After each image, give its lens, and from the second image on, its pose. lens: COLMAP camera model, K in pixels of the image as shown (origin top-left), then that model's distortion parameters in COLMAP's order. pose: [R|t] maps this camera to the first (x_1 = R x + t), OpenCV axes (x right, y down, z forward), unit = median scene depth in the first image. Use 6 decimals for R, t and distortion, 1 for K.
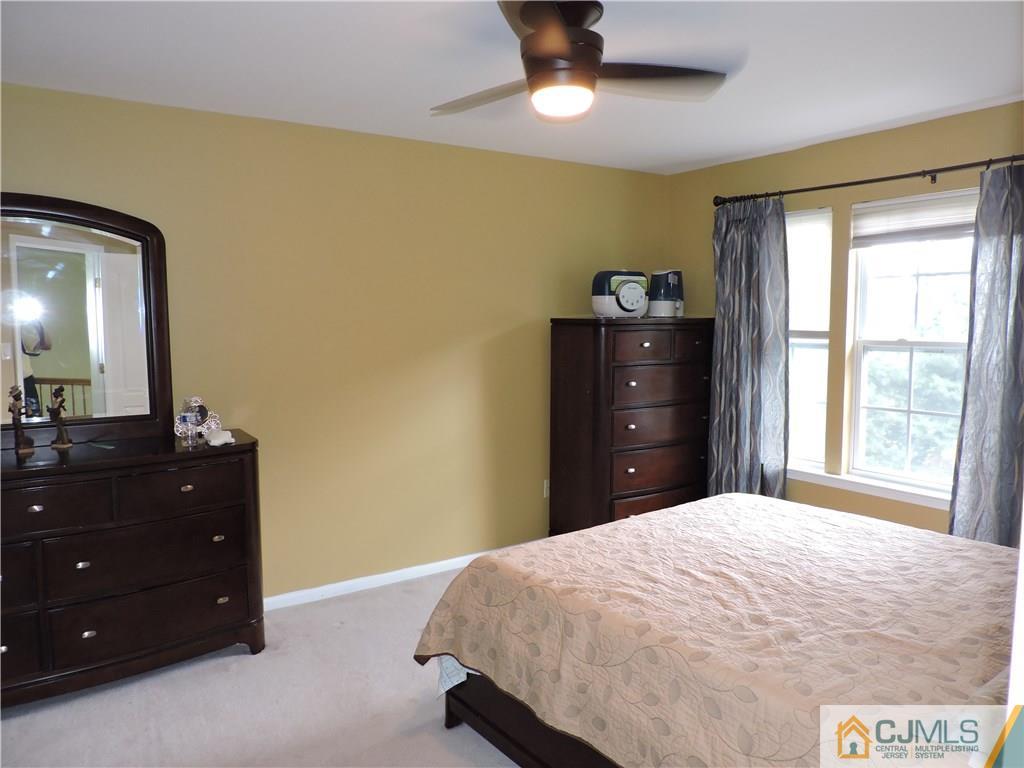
lens RADIAL K [[728.6, 0, 515.9], [0, 728.6, 386.8], [0, 0, 1]] dist [-0.020041, 0.003726]
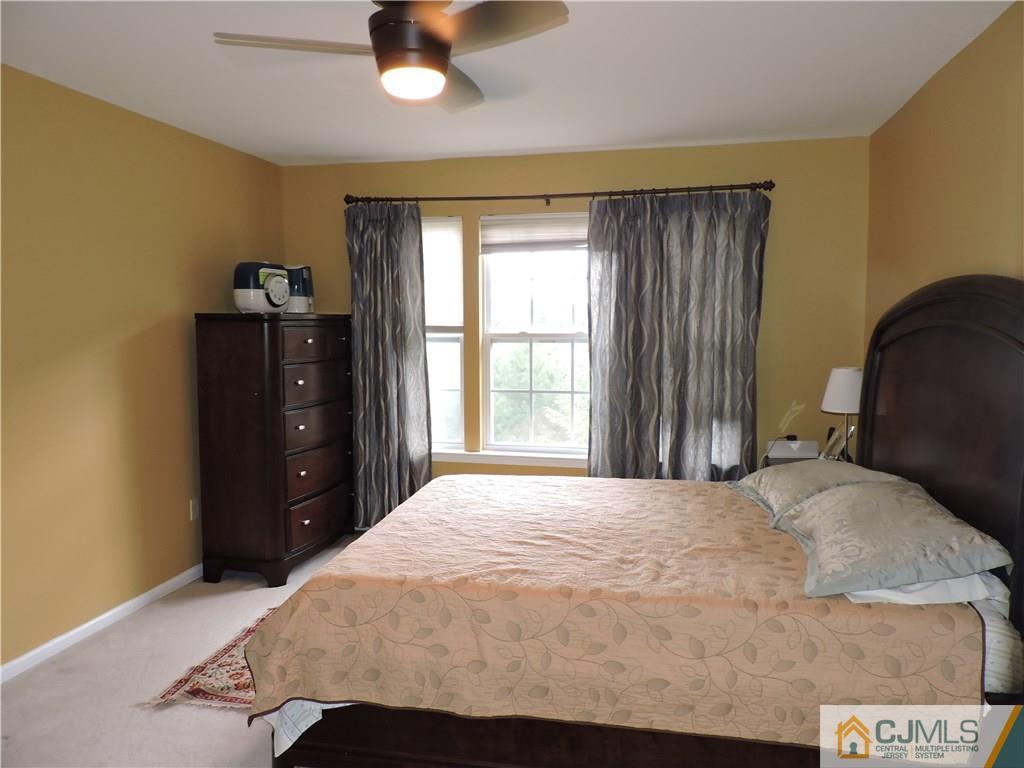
lens RADIAL K [[728.6, 0, 515.9], [0, 728.6, 386.8], [0, 0, 1]] dist [-0.020041, 0.003726]
pose [[0.727085, -0.059004, 0.684007, -0.301638], [0.062749, 0.997841, 0.019376, 0.000946], [-0.683674, 0.028833, 0.729218, 0.122806]]
